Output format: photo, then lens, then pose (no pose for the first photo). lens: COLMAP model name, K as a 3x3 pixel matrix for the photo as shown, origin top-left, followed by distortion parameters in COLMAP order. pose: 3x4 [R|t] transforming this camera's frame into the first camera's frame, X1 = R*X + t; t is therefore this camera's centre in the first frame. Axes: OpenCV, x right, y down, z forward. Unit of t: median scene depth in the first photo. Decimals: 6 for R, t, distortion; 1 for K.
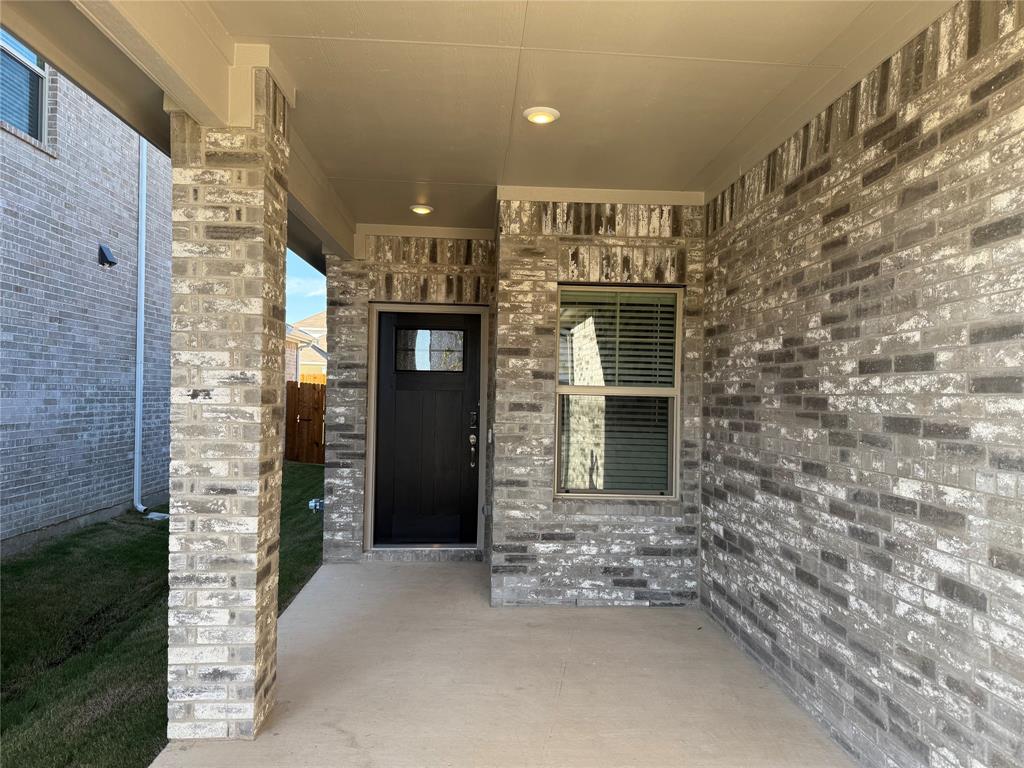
lens RADIAL K [[713.8, 0, 510.8], [0, 713.8, 388.1], [0, 0, 1]] dist [-0.007215, -0.001750]
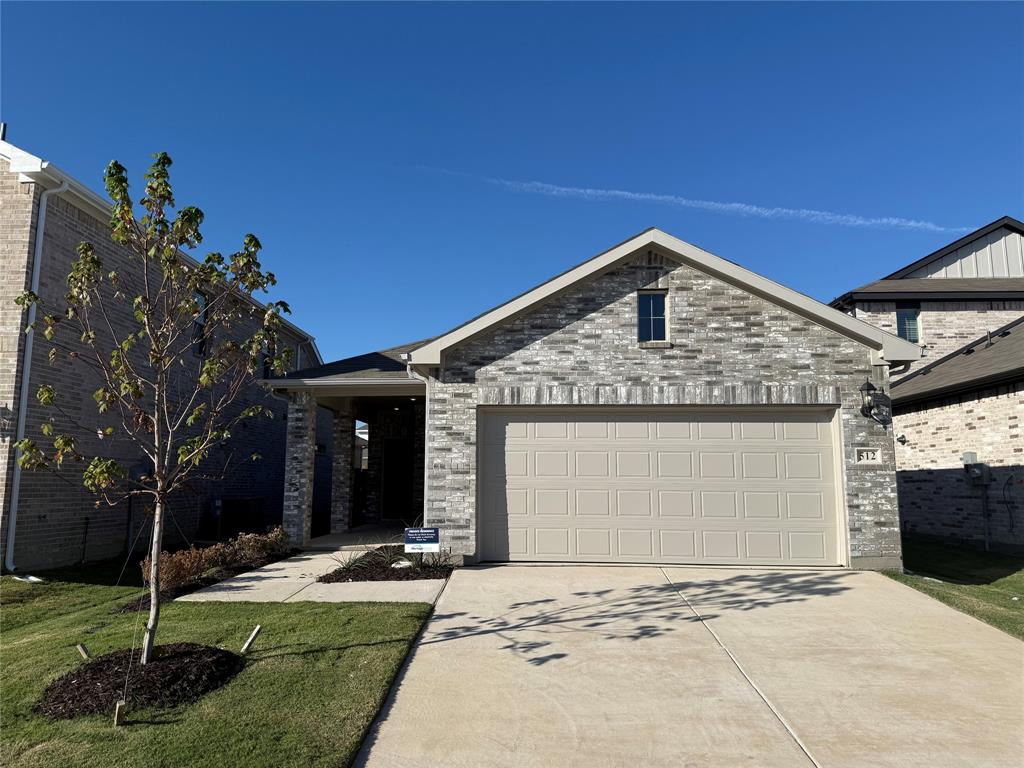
lens RADIAL K [[713.8, 0, 513.2], [0, 713.8, 382.4], [0, 0, 1]] dist [-0.007215, -0.001750]
pose [[0.996391, -0.023936, -0.081438, 1.216344], [0.012819, 0.990847, -0.134378, 0.133803], [0.083909, 0.132849, 0.987578, -3.937939]]
